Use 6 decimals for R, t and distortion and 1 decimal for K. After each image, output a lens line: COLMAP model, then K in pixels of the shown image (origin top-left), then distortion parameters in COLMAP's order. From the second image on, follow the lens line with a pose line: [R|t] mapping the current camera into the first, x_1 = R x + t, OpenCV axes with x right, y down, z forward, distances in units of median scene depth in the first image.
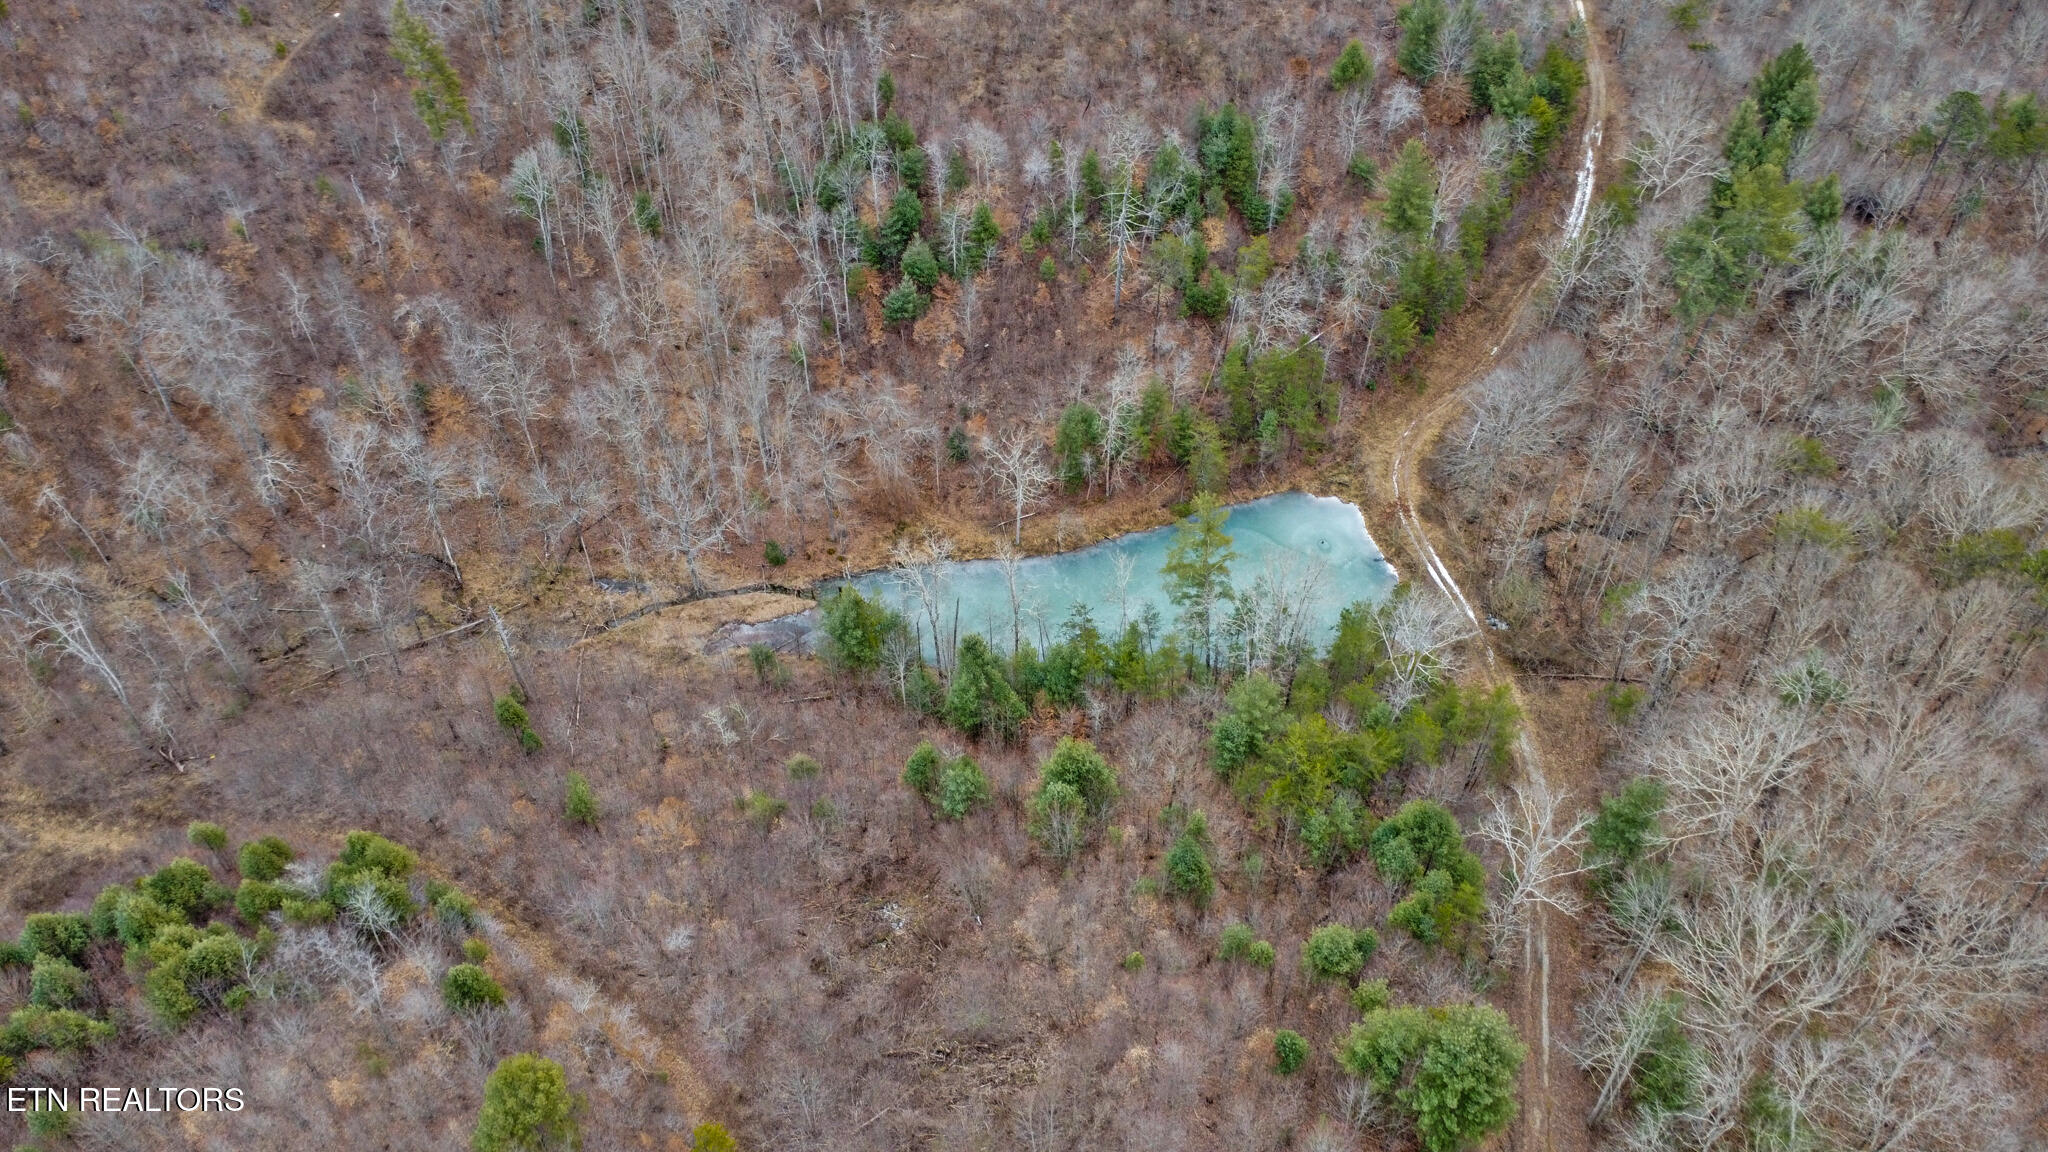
lens RADIAL K [[1594.1, 0, 1021.7], [0, 1594.1, 575.2], [0, 0, 1]] dist [0.005512, -0.002861]
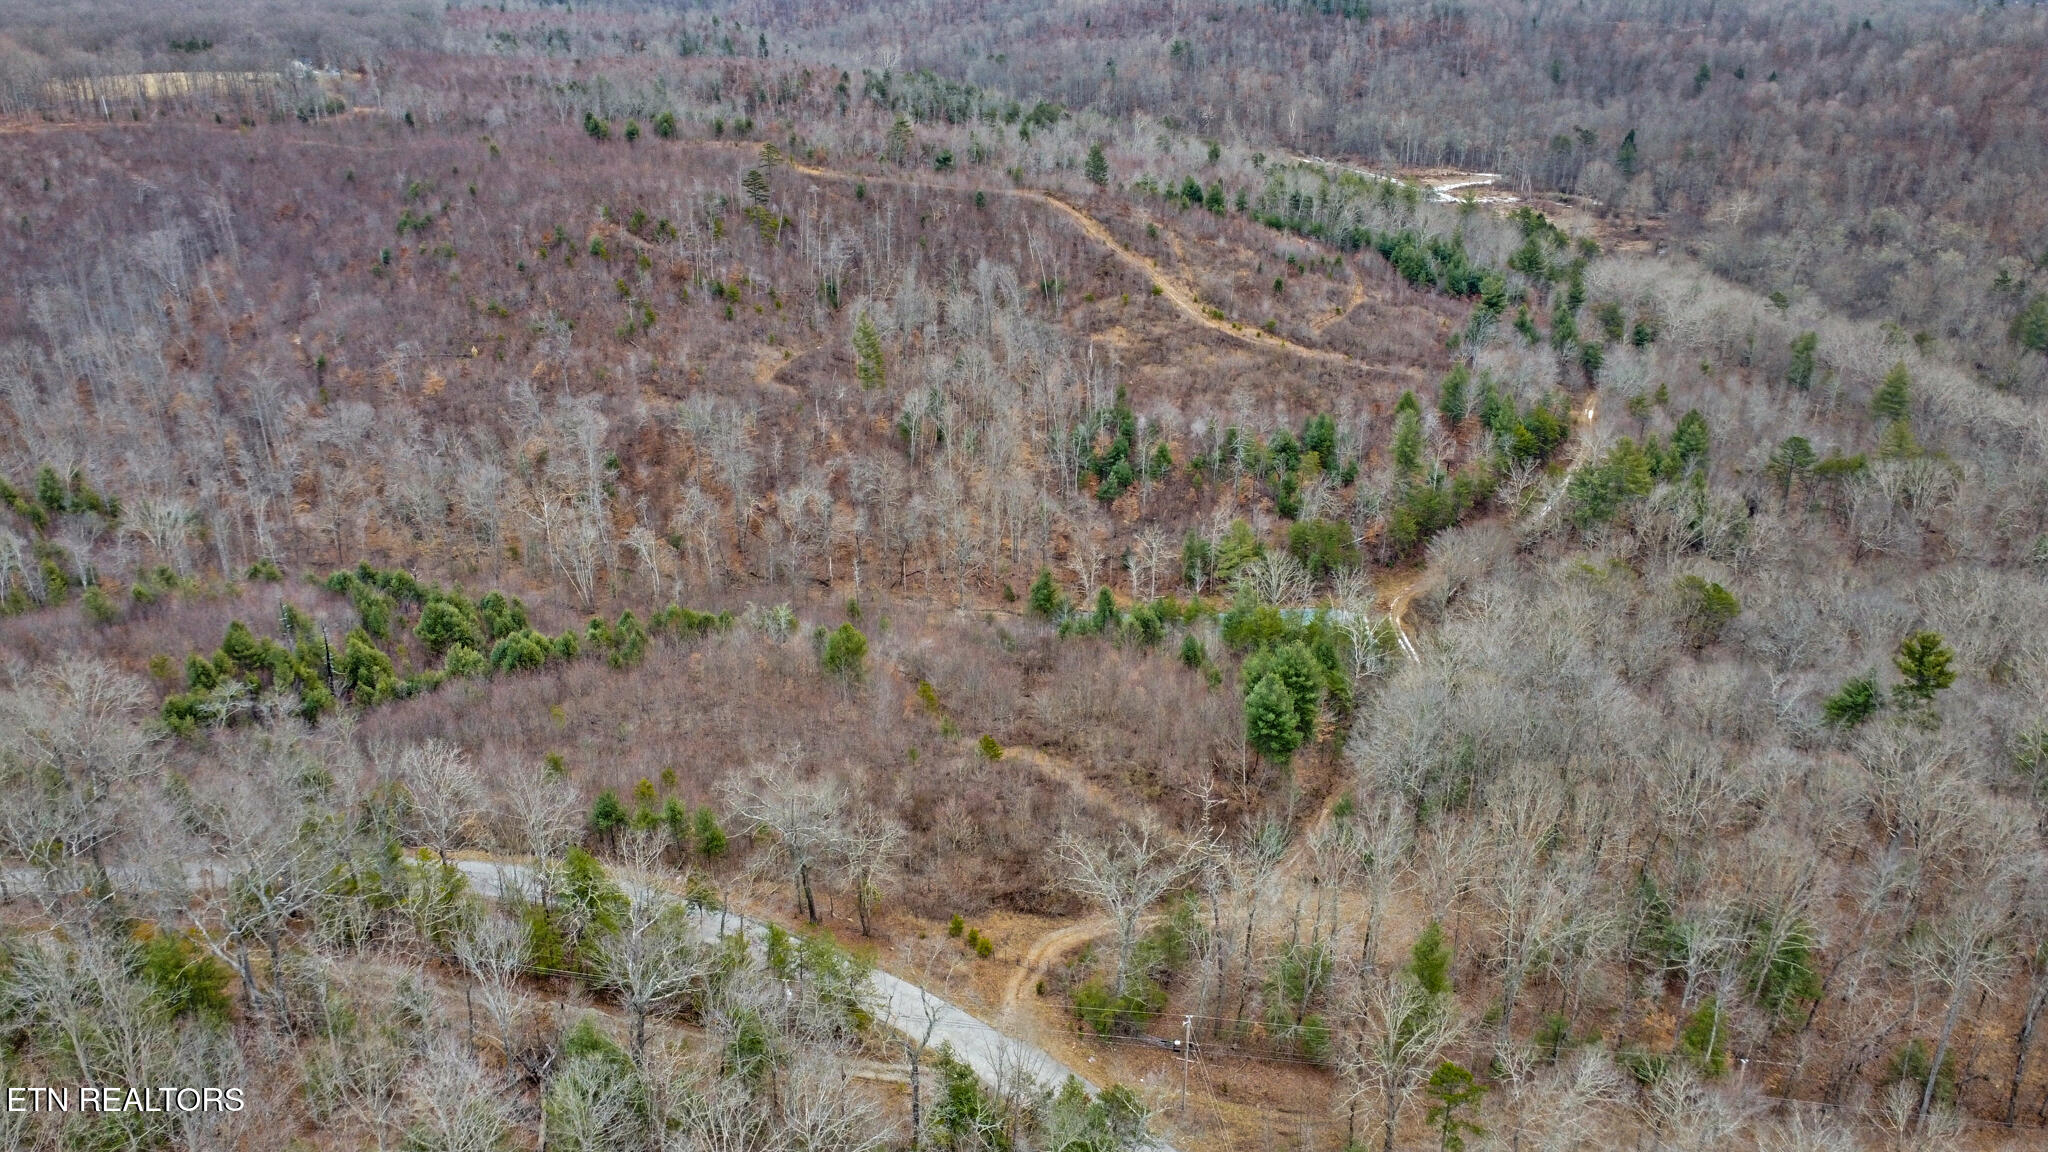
lens RADIAL K [[1594.1, 0, 1019.4], [0, 1594.1, 665.9], [0, 0, 1]] dist [0.005512, -0.002861]
pose [[0.974166, 0.098403, -0.203268, 0.193834], [-0.160106, 0.935715, -0.314330, 0.545875], [0.159270, 0.338754, 0.927297, -0.519106]]
